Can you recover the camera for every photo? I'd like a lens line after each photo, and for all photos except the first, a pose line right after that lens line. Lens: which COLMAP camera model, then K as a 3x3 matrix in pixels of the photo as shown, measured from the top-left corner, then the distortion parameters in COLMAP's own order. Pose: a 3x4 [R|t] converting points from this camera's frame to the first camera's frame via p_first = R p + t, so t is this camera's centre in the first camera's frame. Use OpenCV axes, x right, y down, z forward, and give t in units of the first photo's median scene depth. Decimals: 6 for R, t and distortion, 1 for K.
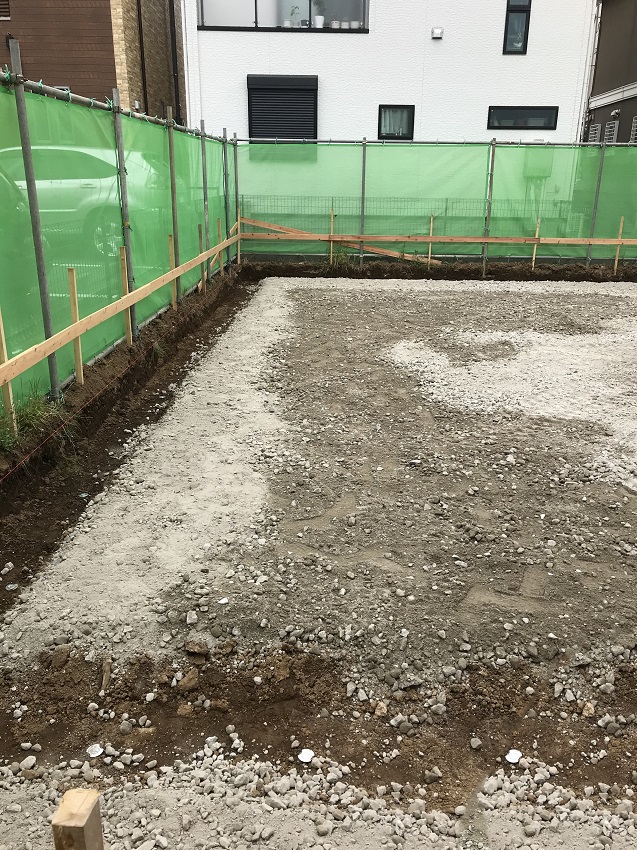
lens RADIAL K [[709.1, 0, 321.8], [0, 709.1, 420.1], [0, 0, 1]] dist [0.016242, 0.001297]
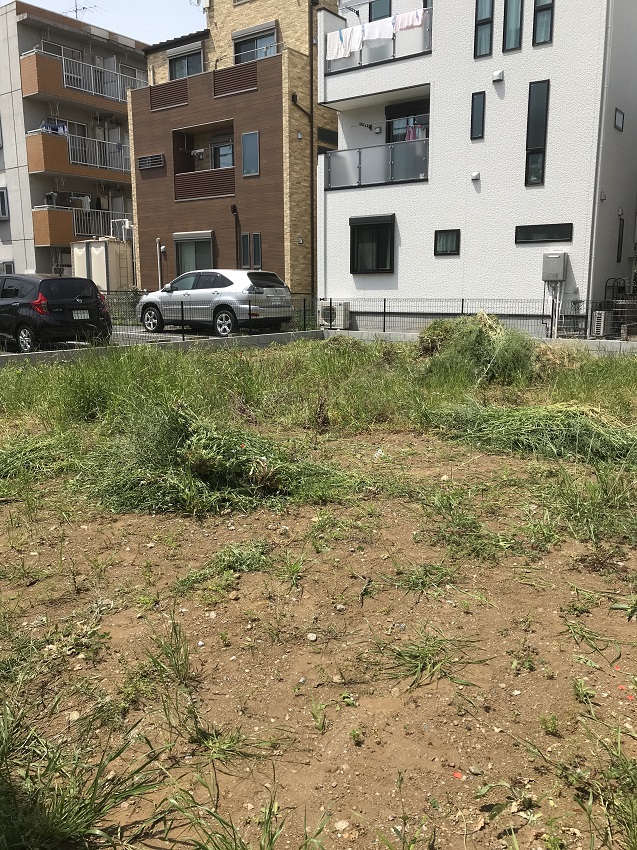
lens RADIAL K [[709.1, 0, 321.4], [0, 709.1, 428.2], [0, 0, 1]] dist [0.016242, 0.001297]
pose [[0.820734, 0.094895, -0.563374, 0.691138], [-0.169401, 0.982184, -0.081348, 0.062663], [0.545618, 0.162202, 0.822187, -0.146978]]
